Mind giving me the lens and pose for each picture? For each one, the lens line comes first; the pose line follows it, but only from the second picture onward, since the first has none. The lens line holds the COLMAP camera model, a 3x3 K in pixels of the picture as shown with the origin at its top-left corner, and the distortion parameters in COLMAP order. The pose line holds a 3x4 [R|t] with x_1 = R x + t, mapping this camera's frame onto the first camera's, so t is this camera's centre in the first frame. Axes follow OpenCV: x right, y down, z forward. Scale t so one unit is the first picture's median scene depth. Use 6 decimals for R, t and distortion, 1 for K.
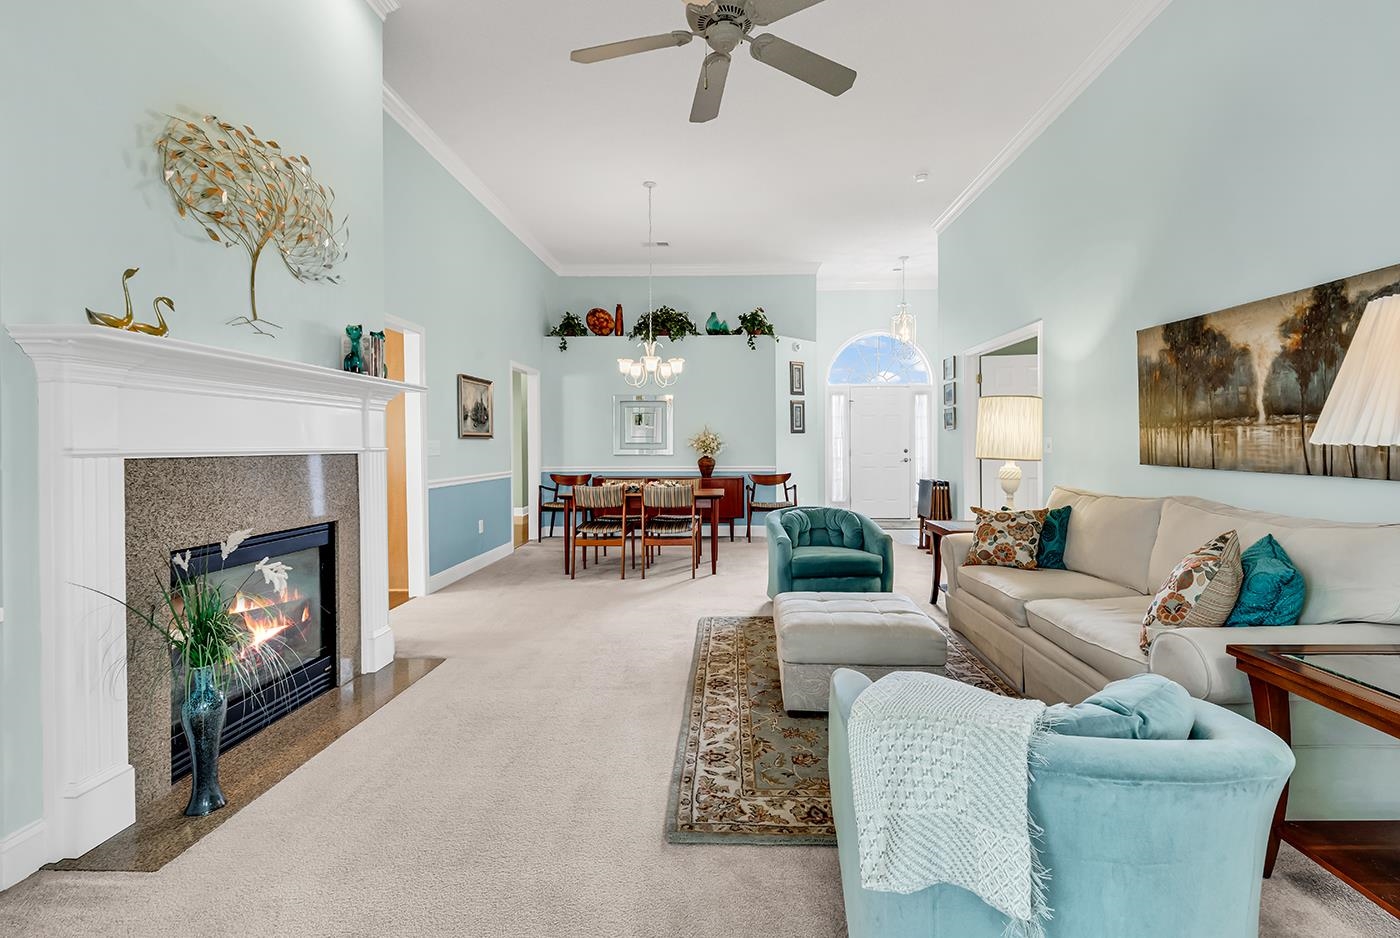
lens RADIAL K [[633.6, 0, 709.0], [0, 633.6, 445.7], [0, 0, 1]] dist [0.002556, -0.000078]
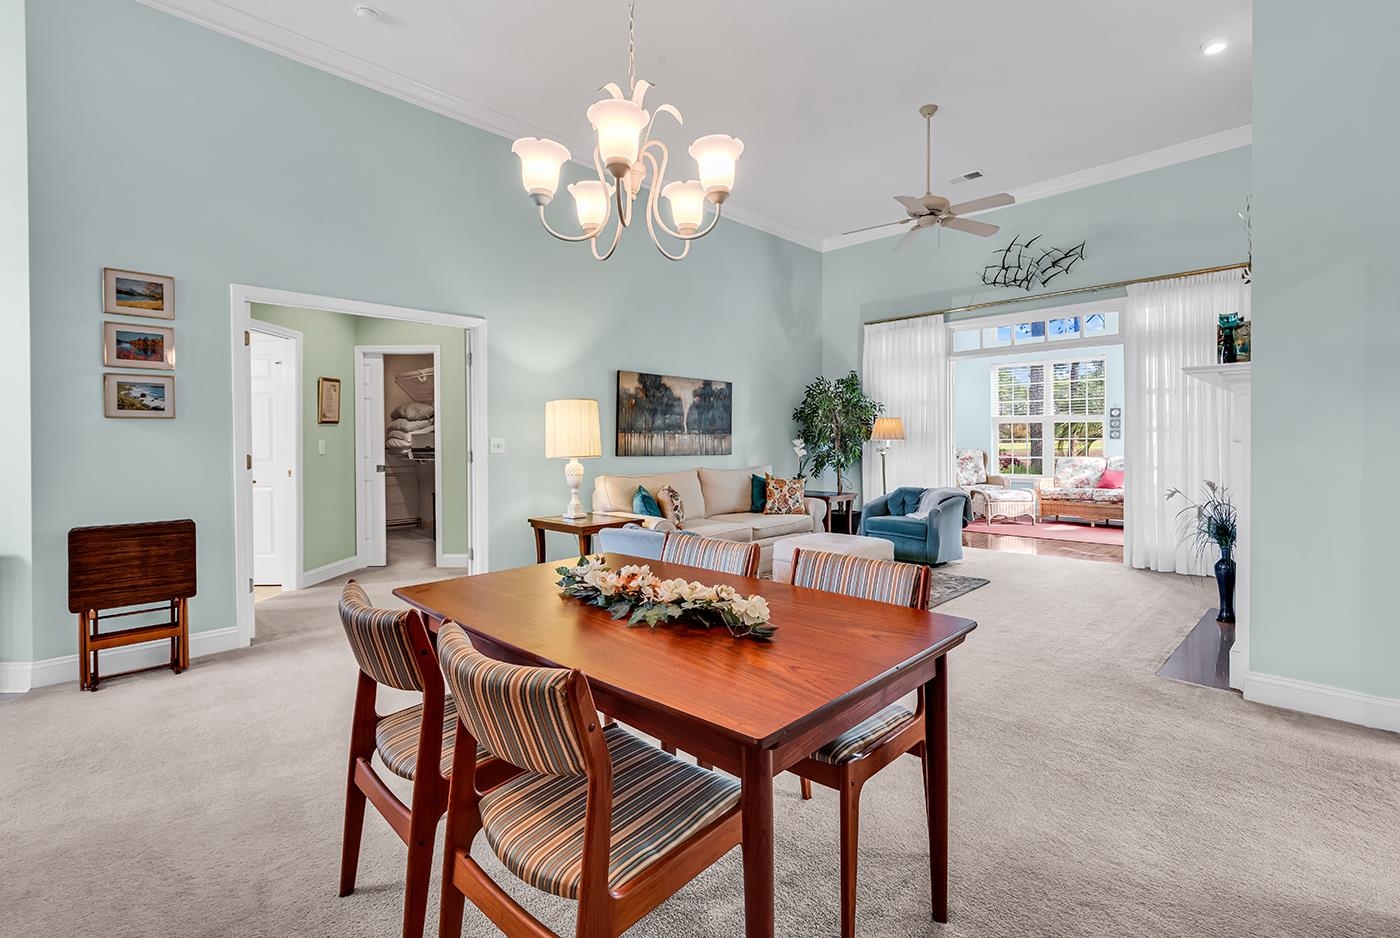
lens RADIAL K [[656.3, 0, 720.5], [0, 656.3, 440.3], [0, 0, 1]] dist [0.000529, -0.000140]
pose [[-0.757402, 0.011178, 0.652854, -0.563453], [0.012692, 0.999917, -0.002396, -0.002547], [-0.652826, 0.006472, -0.757480, 2.072079]]
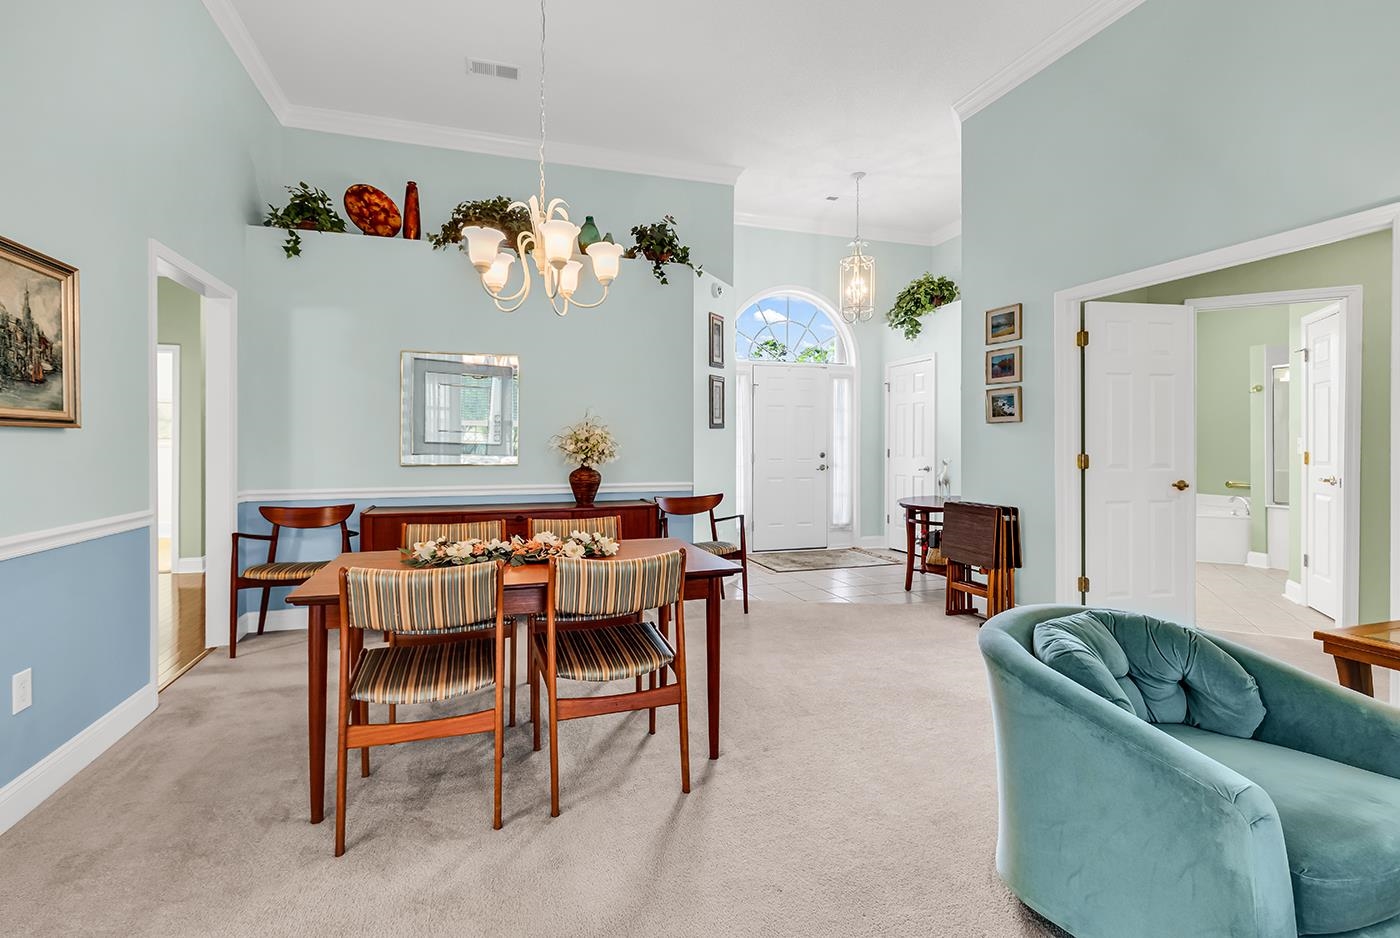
lens RADIAL K [[640.6, 0, 678.3], [0, 640.6, 441.7], [0, 0, 1]] dist [0.000263, -0.000016]
pose [[0.943852, 0.004690, 0.330334, -0.247507], [-0.001906, 0.999960, -0.008753, -0.001541], [-0.330362, 0.007632, 0.943823, 0.965808]]
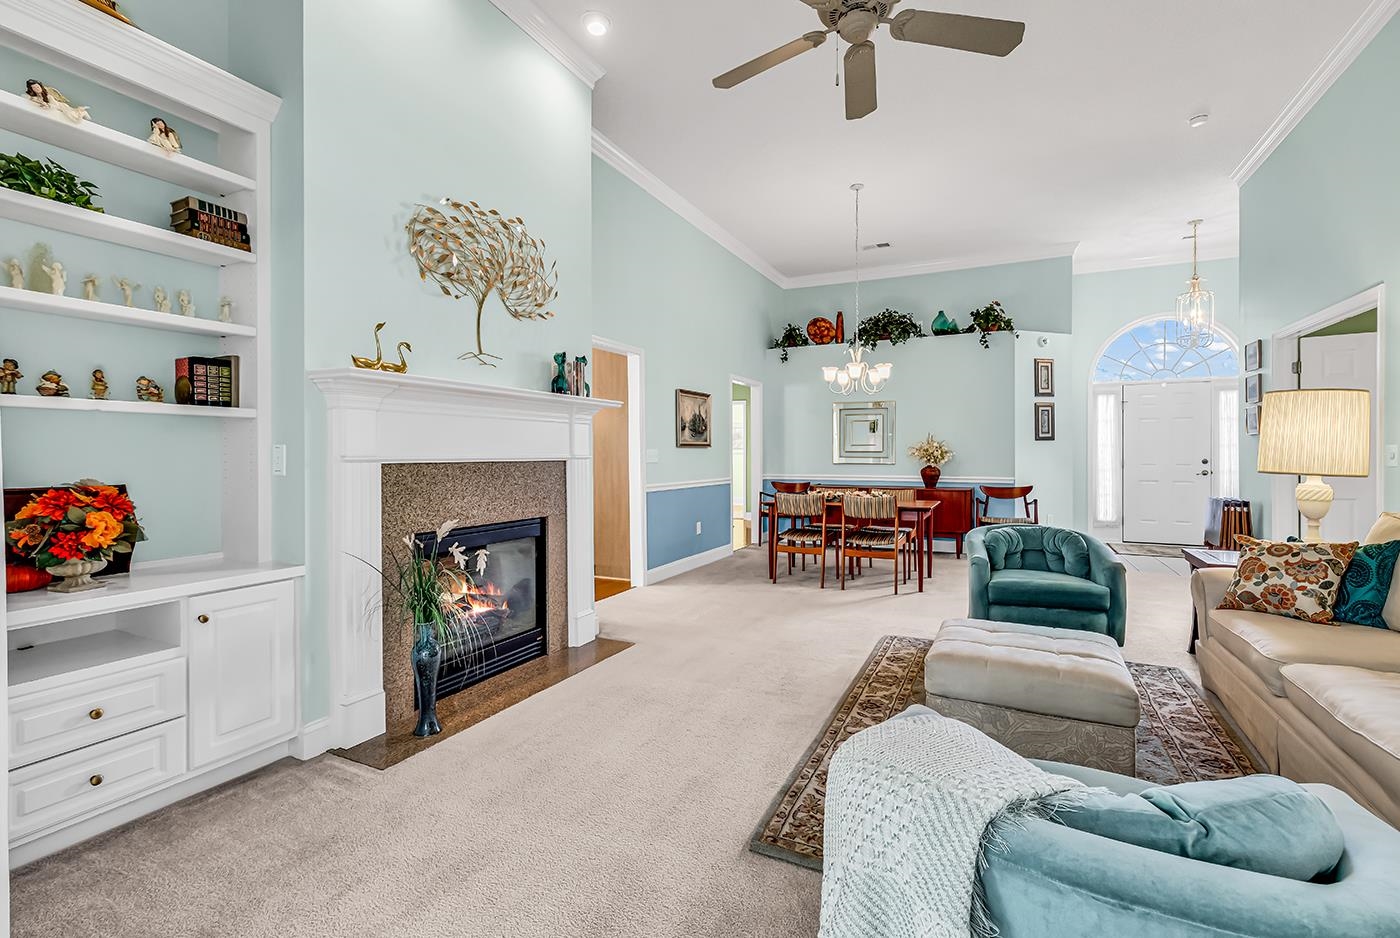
lens RADIAL K [[628.3, 0, 700.1], [0, 628.3, 454.5], [0, 0, 1]] dist [-0.000311, -0.000516]
pose [[0.912164, 0.003099, -0.409813, 0.143469], [-0.002531, 0.999995, 0.001928, -0.001721], [0.409817, -0.000721, 0.912167, 0.030743]]
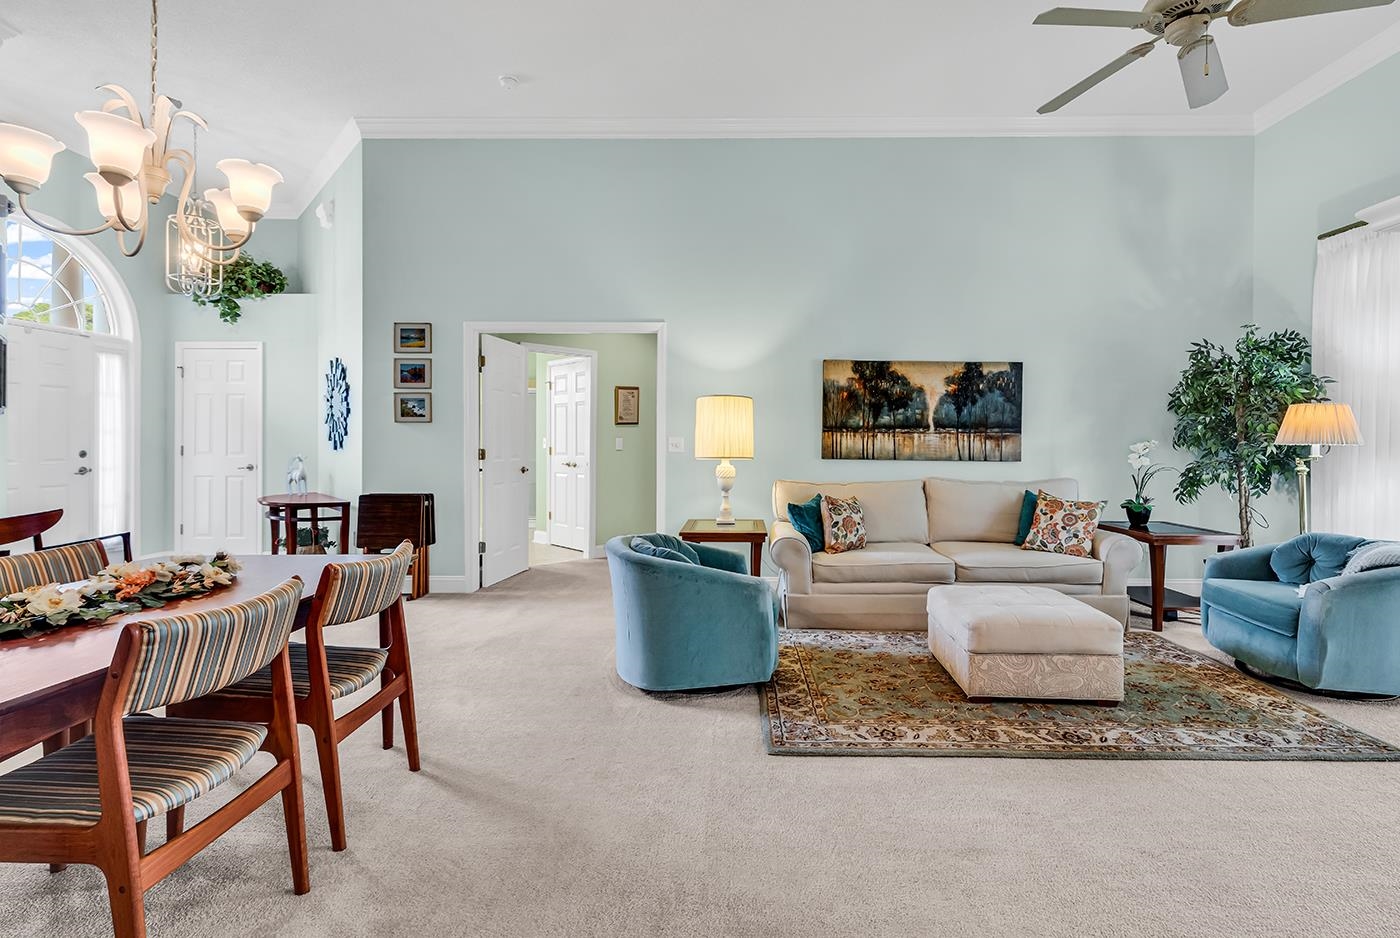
lens RADIAL K [[656.3, 0, 720.5], [0, 656.3, 440.3], [0, 0, 1]] dist [0.000529, -0.000140]
pose [[-0.018743, 0.007522, 0.999796, -0.714370], [-0.000716, 0.999971, -0.007537, 0.000512], [-0.999824, -0.000857, -0.018737, 1.254512]]
